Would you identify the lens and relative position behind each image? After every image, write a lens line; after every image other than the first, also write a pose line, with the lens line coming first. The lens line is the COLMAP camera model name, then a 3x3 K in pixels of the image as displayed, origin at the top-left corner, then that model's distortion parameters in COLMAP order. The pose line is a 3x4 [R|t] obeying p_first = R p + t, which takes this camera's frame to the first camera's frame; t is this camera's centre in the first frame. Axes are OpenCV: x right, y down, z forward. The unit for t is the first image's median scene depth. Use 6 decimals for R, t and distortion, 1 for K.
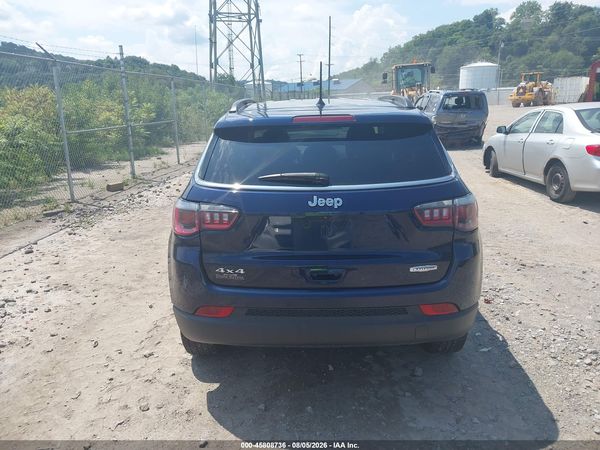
lens RADIAL K [[482.4, 0, 301.1], [0, 482.4, 224.9], [0, 0, 1]] dist [0.030991, -0.036103]
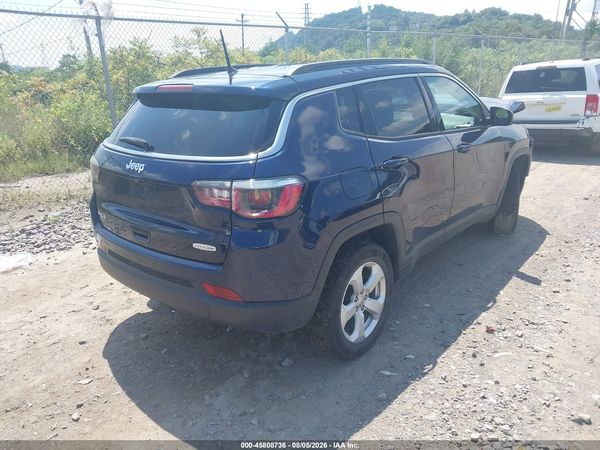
lens RADIAL K [[482.4, 0, 296.3], [0, 482.4, 225.7], [0, 0, 1]] dist [0.030991, -0.036103]
pose [[0.770656, 0.194235, -0.606929, 0.967313], [-0.141239, 0.980791, 0.134542, -0.108520], [0.621403, -0.017964, 0.783285, 0.346330]]
